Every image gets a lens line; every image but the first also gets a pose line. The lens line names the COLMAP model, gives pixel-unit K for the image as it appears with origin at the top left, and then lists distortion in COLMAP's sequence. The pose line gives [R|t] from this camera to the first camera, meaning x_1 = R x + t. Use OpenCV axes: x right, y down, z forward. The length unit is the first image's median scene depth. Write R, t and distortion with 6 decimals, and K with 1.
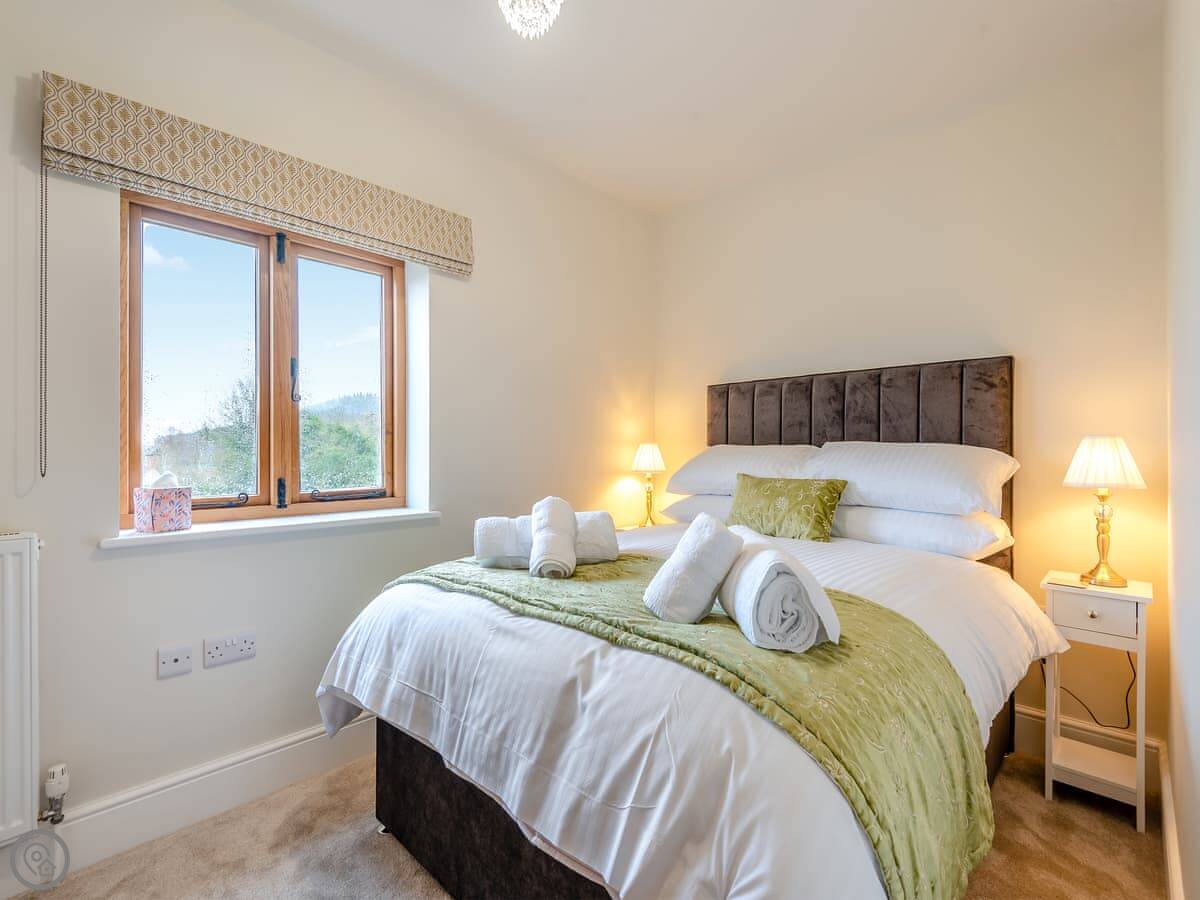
lens RADIAL K [[545.6, 0, 599.8], [0, 545.6, 449.2], [0, 0, 1]] dist [-0.002399, -0.001805]
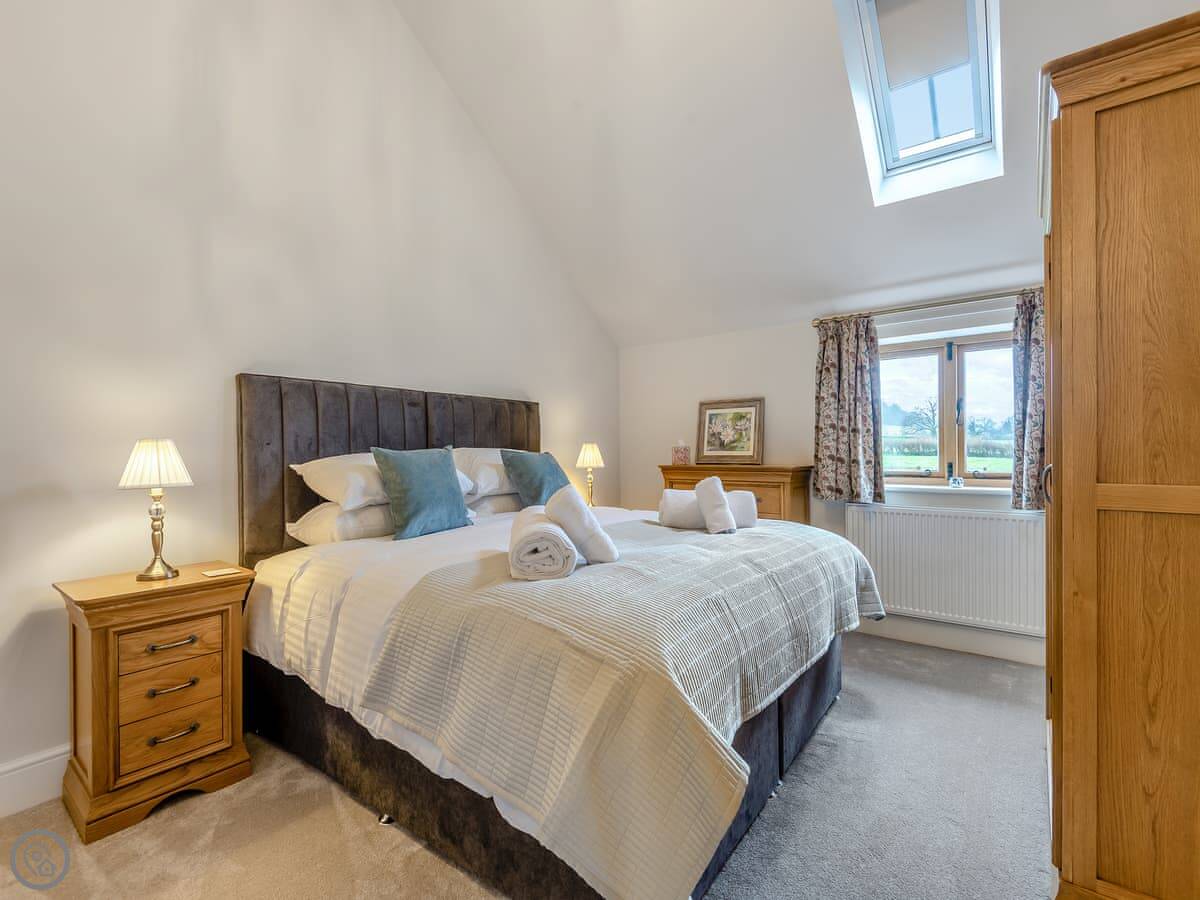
lens RADIAL K [[545.6, 0, 601.3], [0, 545.6, 453.3], [0, 0, 1]] dist [-0.002399, -0.001805]
pose [[-0.115359, -0.002687, 0.993320, -0.240405], [0.003599, 0.999989, 0.003123, 0.001600], [-0.993317, 0.003935, -0.115348, 0.253922]]
